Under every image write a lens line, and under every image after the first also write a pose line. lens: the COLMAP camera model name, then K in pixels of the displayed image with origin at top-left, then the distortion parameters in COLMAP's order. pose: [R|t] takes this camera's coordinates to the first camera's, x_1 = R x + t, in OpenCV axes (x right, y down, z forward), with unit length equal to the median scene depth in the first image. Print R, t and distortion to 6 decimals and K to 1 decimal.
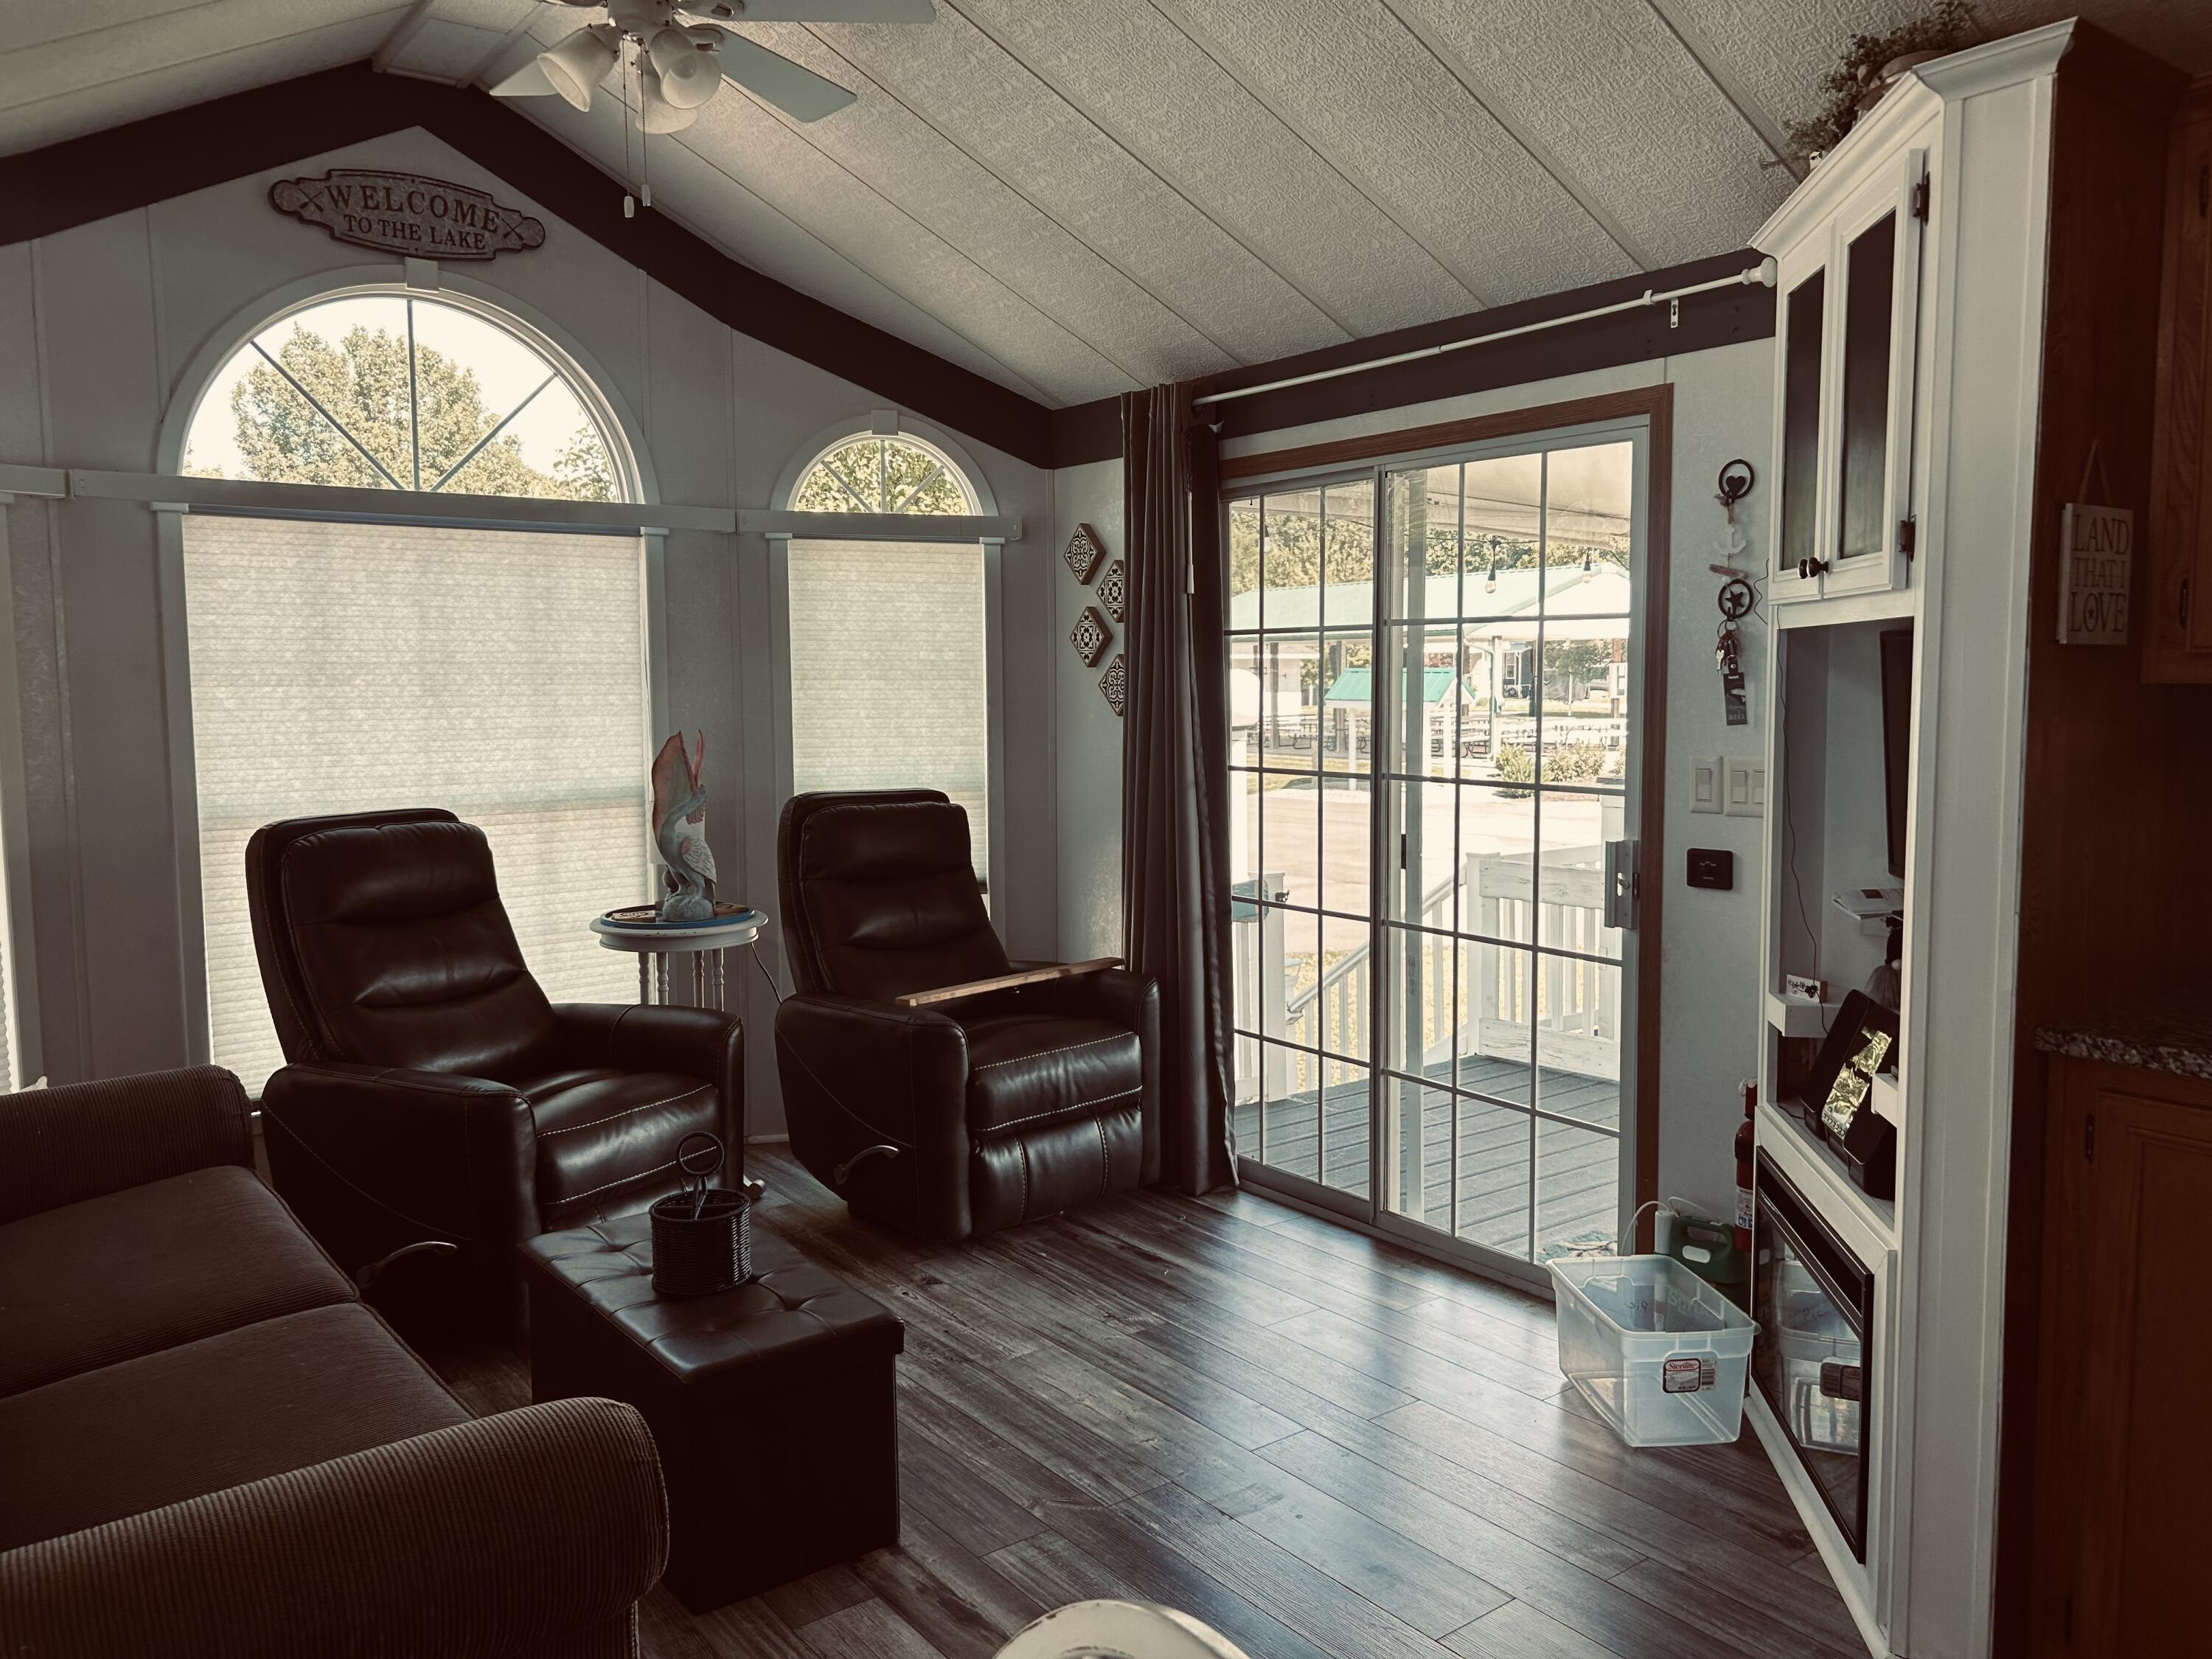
lens RADIAL K [[1663.7, 0, 1054.2], [0, 1663.7, 831.8], [0, 0, 1]] dist [0.247604, -0.470371]
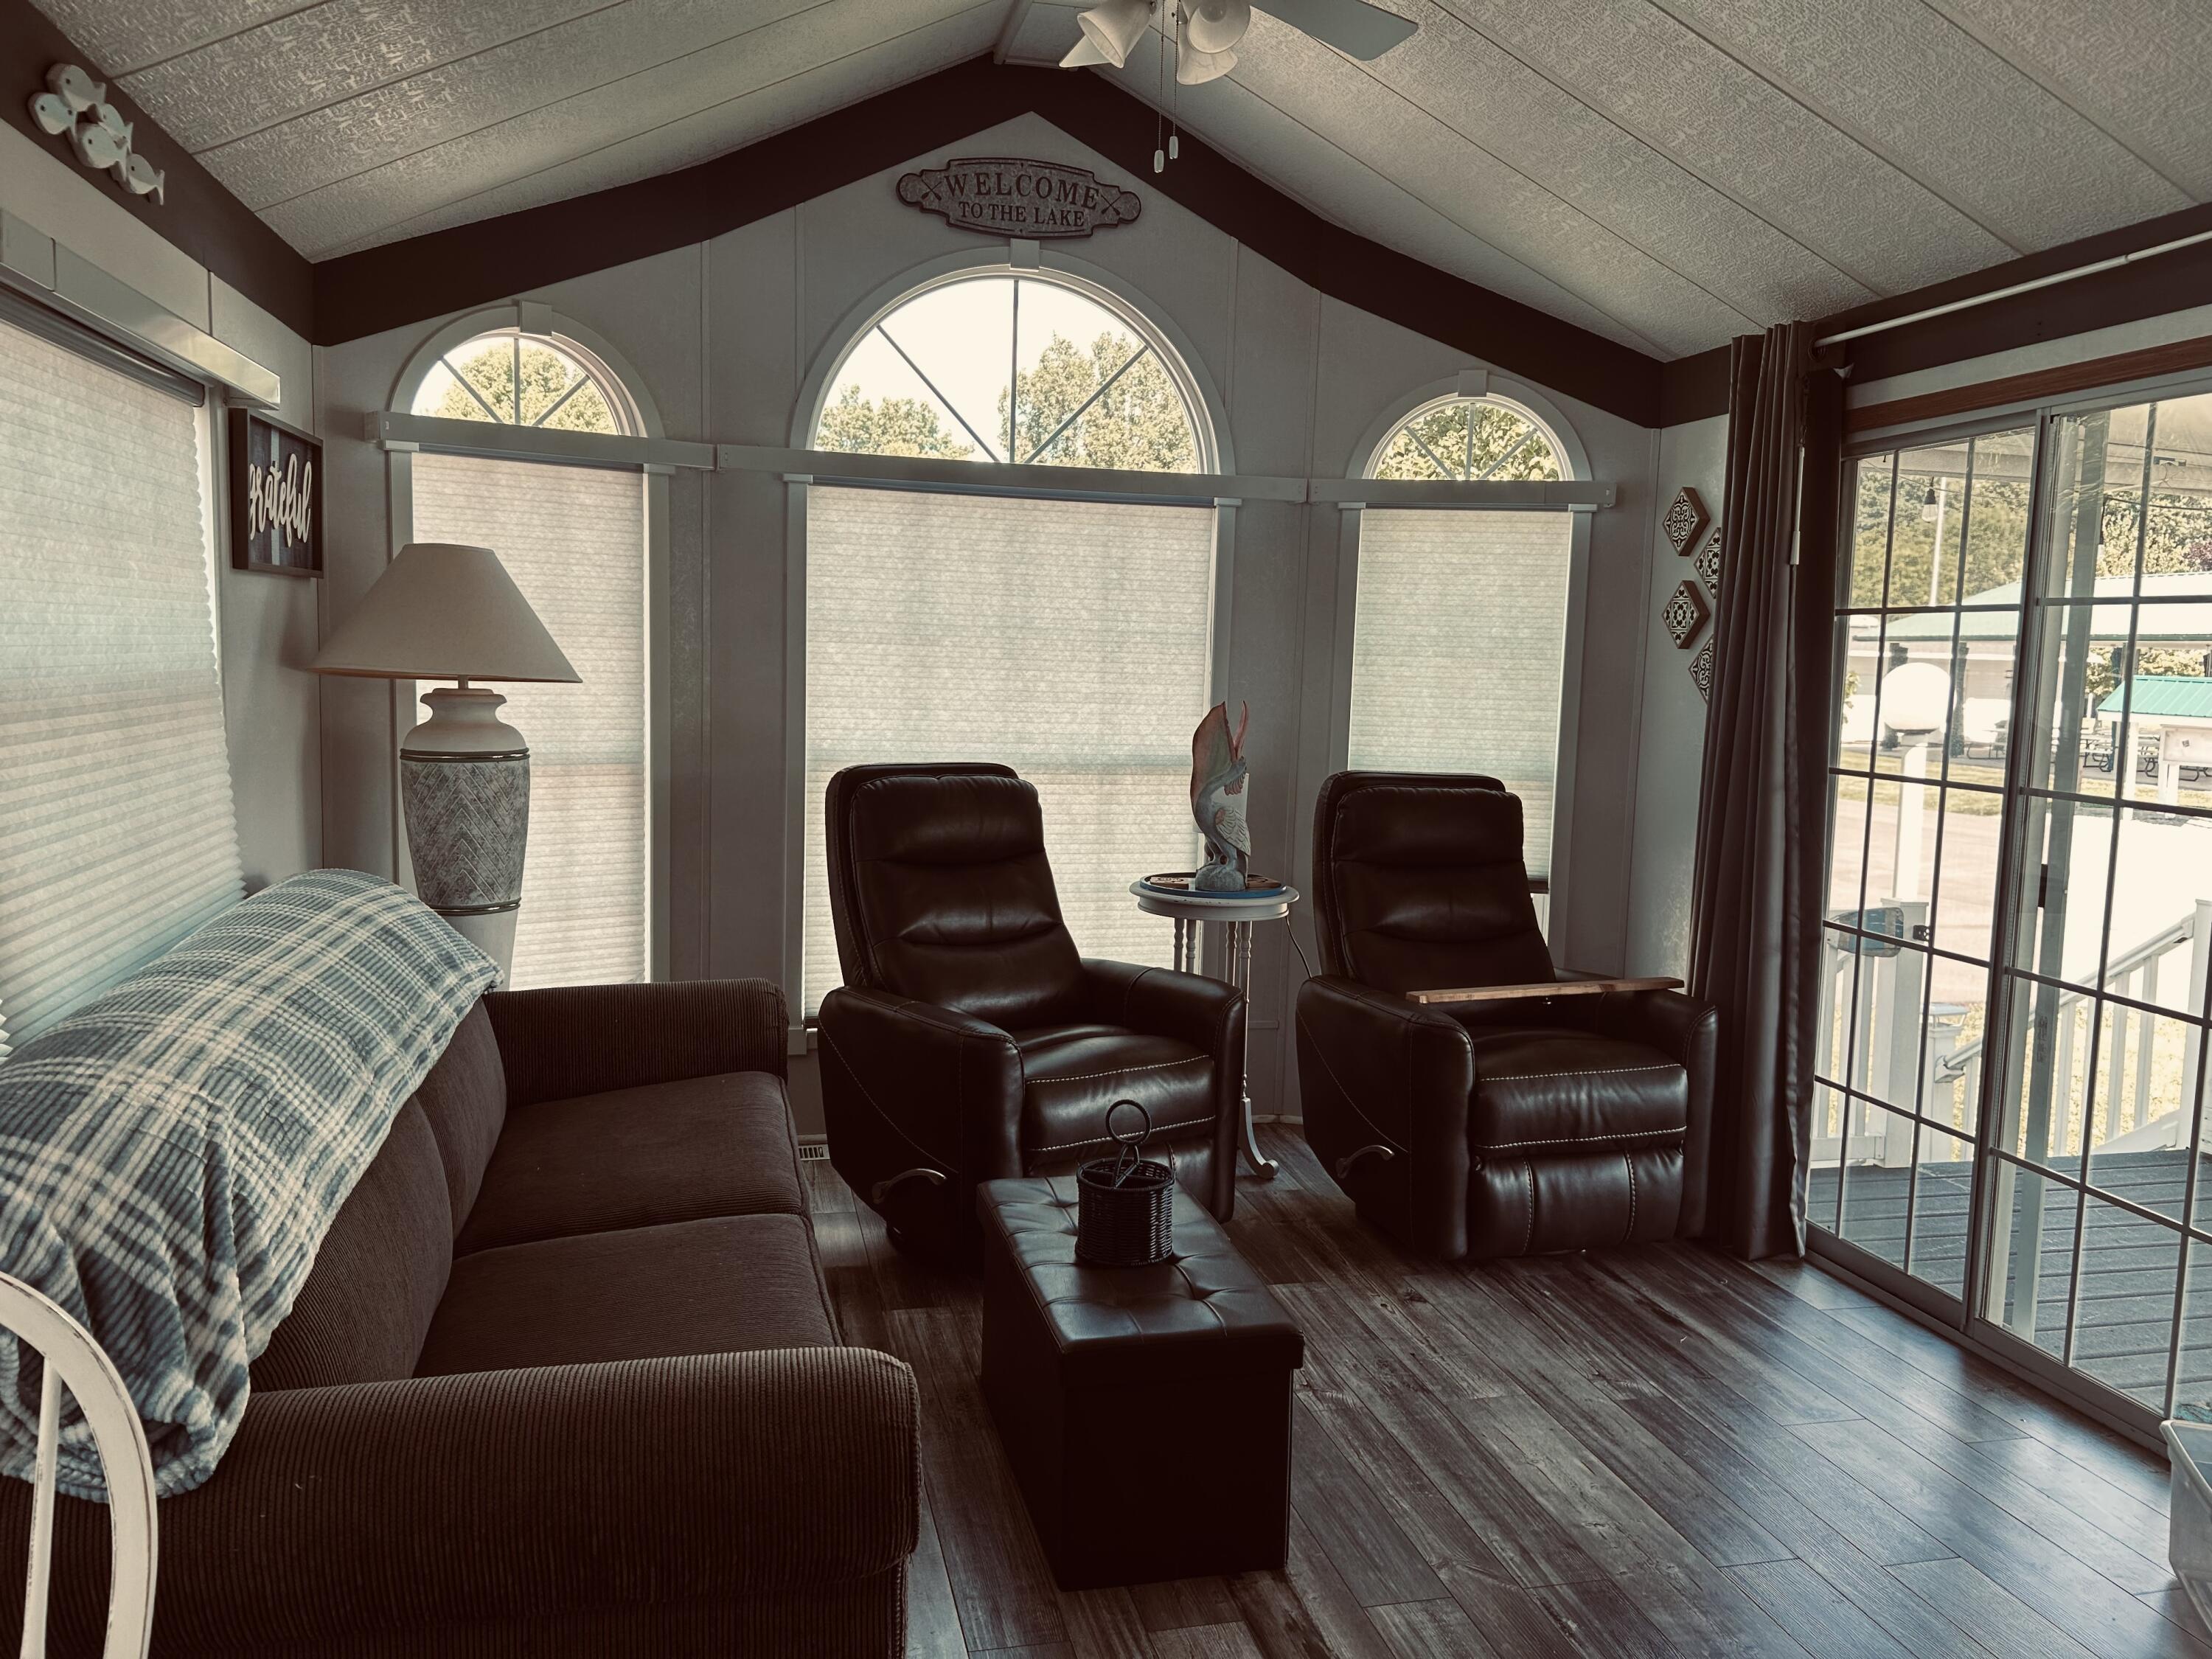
lens RADIAL K [[1655.2, 0, 1106.0], [0, 1655.2, 829.5], [0, 0, 1]] dist [0.130115, -0.088068]
pose [[0.927550, 0.076027, -0.365885, 0.080989], [-0.073126, 0.997084, 0.021801, -0.000347], [0.366476, 0.006534, 0.930405, 0.064867]]
